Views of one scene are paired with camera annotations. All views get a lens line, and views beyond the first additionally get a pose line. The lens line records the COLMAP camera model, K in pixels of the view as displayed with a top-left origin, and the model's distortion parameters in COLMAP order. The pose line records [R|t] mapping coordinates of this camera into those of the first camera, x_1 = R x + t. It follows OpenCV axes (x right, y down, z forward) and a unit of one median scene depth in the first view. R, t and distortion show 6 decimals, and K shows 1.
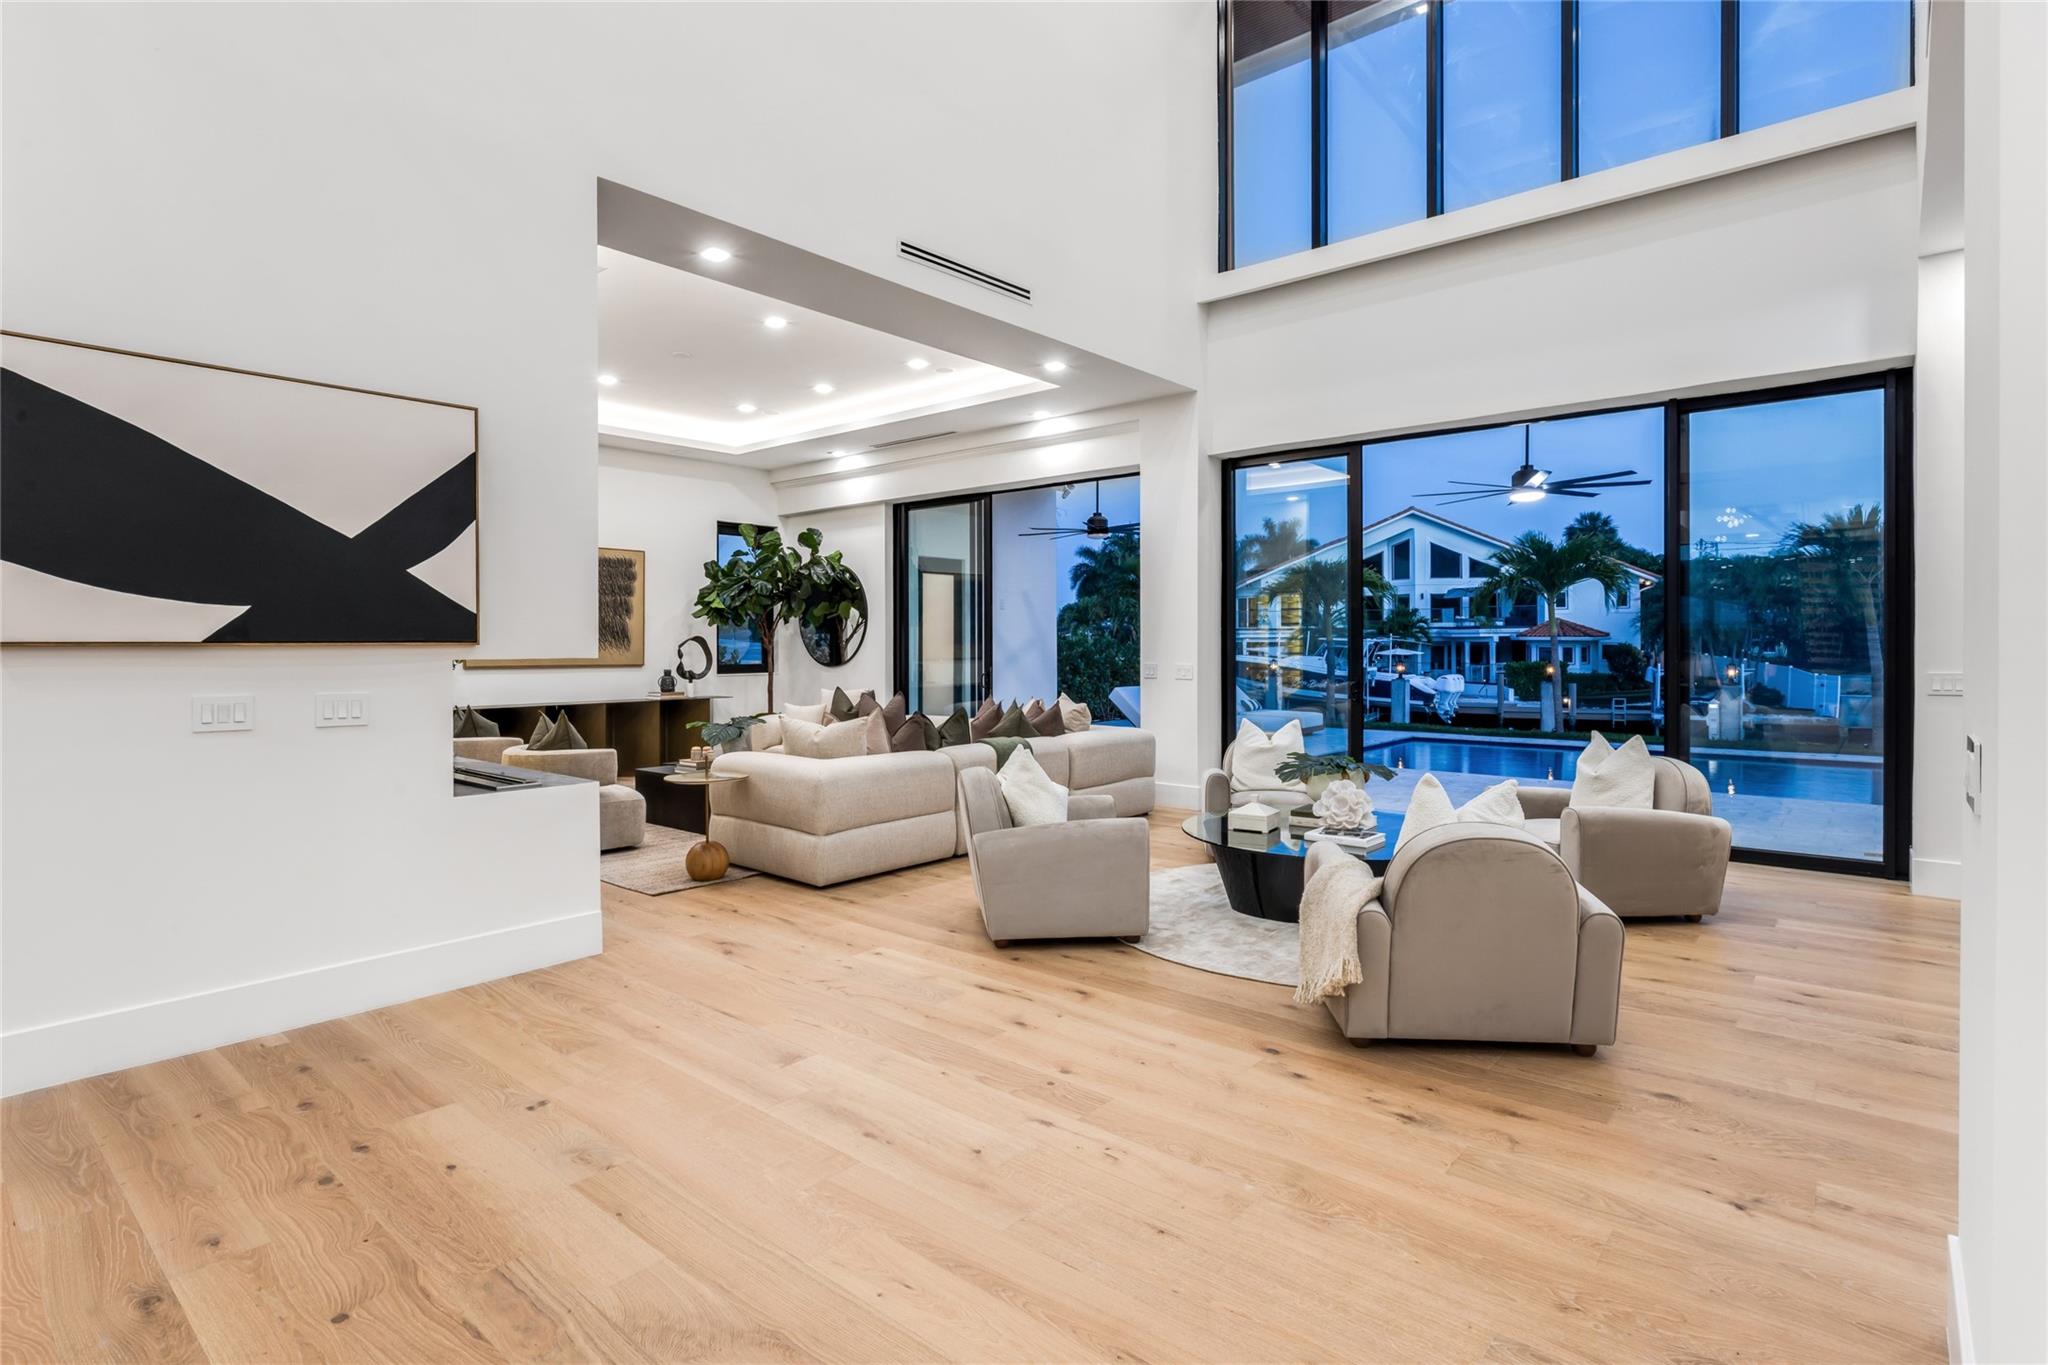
lens RADIAL K [[1011.7, 0, 1006.9], [0, 1011.7, 675.2], [0, 0, 1]] dist [-0.007971, 0.004871]
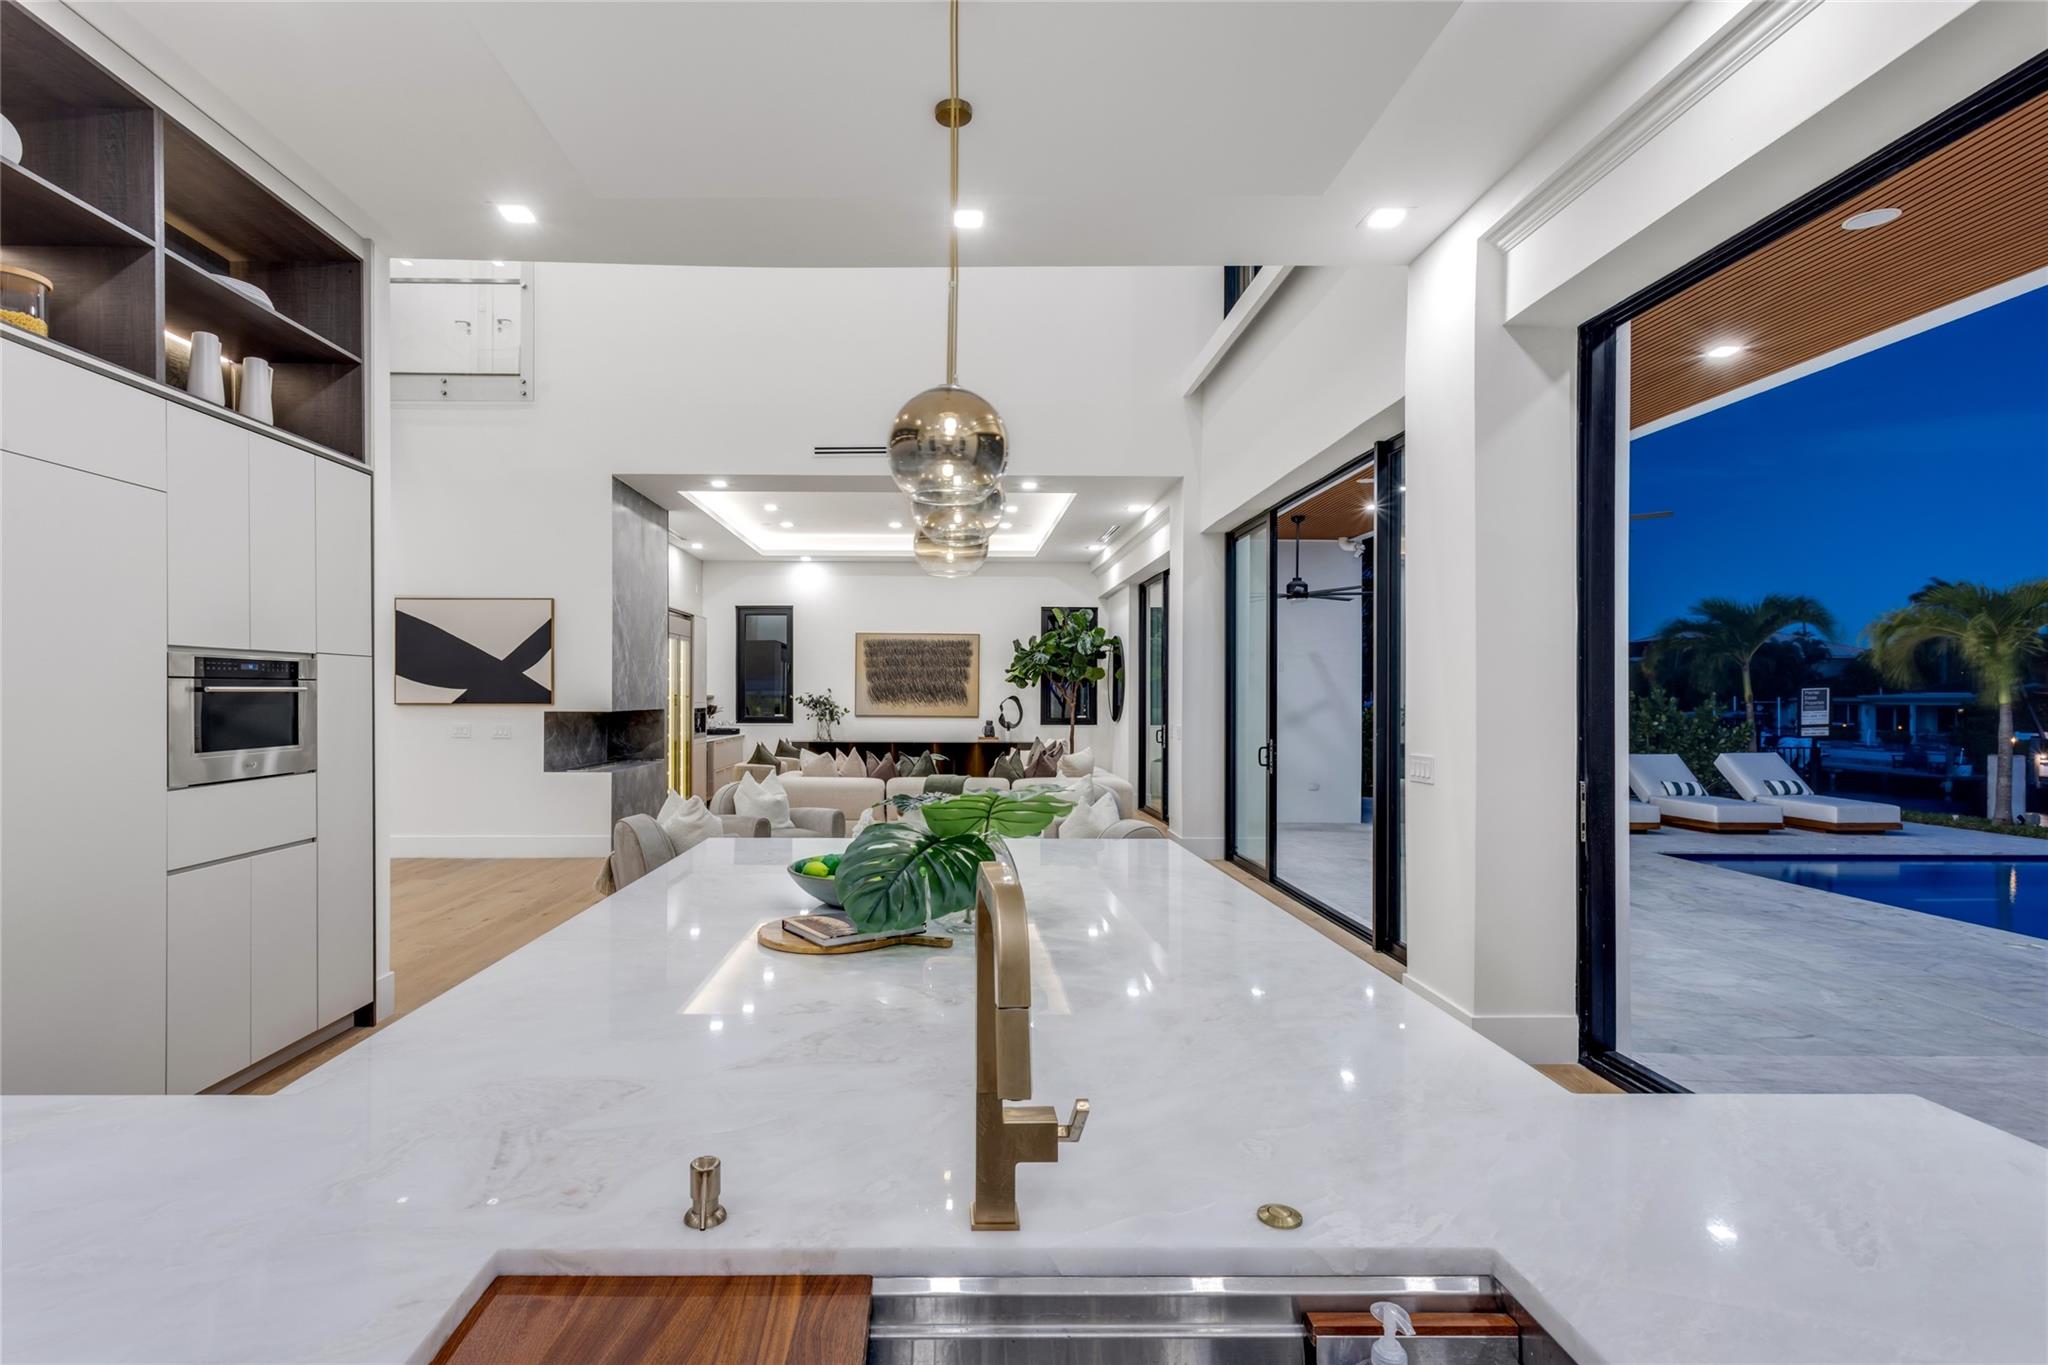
lens RADIAL K [[1011.7, 0, 979.2], [0, 1011.7, 696.7], [0, 0, 1]] dist [-0.007971, 0.004871]
pose [[0.665017, 0.005413, -0.746808, 0.860310], [-0.027010, 0.999494, -0.016807, -0.018025], [0.746339, 0.031349, 0.664827, 0.111831]]
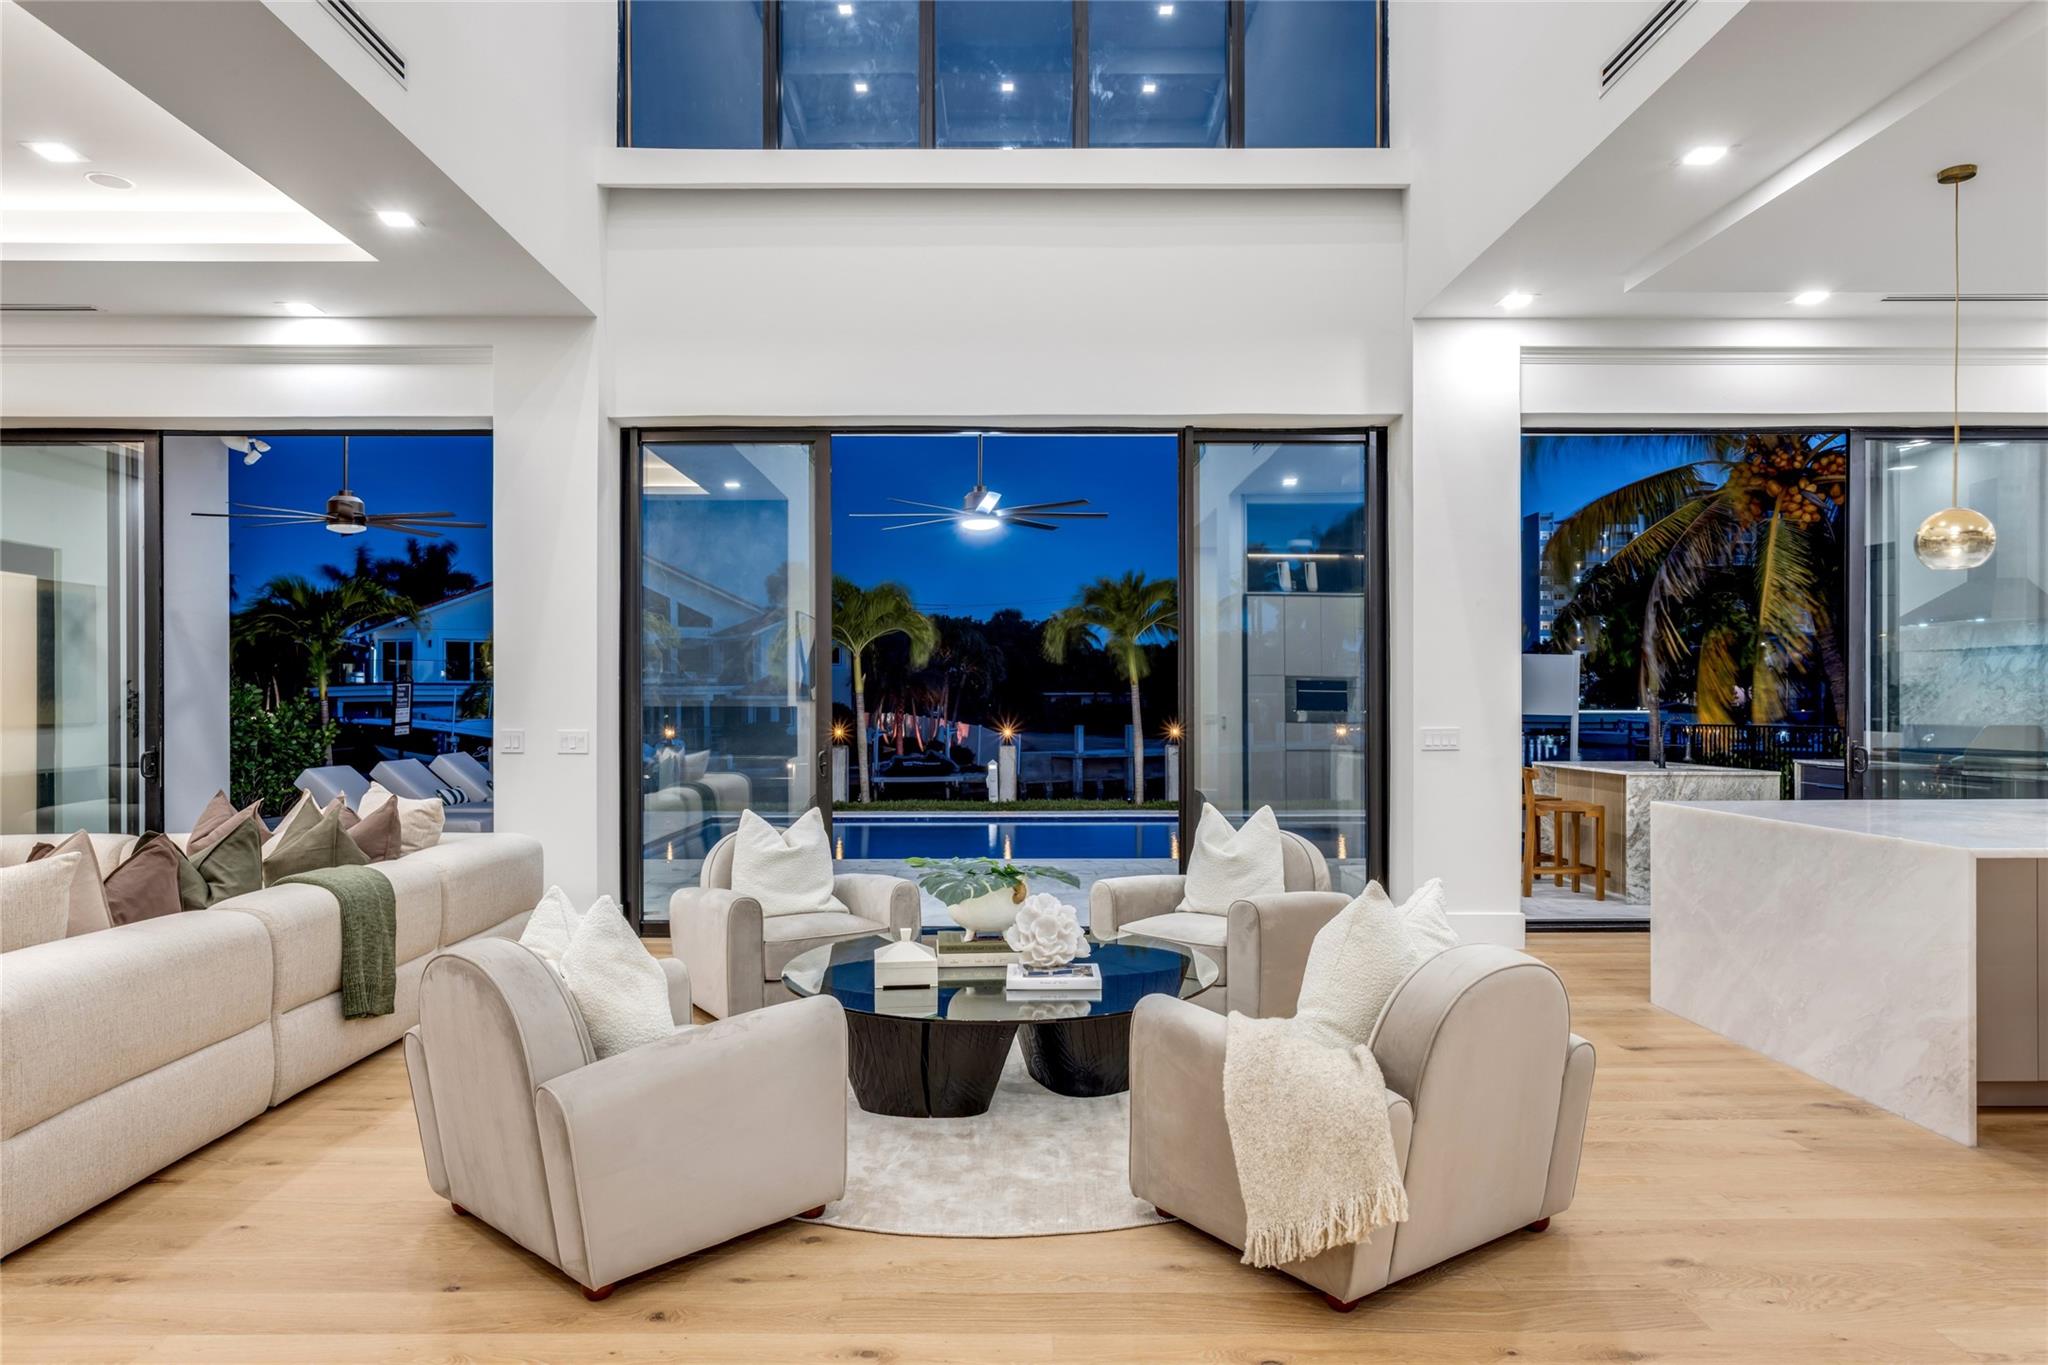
lens RADIAL K [[1236.7, 0, 1014.4], [0, 1236.7, 712.7], [0, 0, 1]] dist [-0.000796, 0.001315]
pose [[0.755163, -0.004481, 0.655521, -0.138162], [0.020344, 0.999655, -0.016603, -0.003522], [-0.655221, 0.025874, 0.754994, 0.218441]]
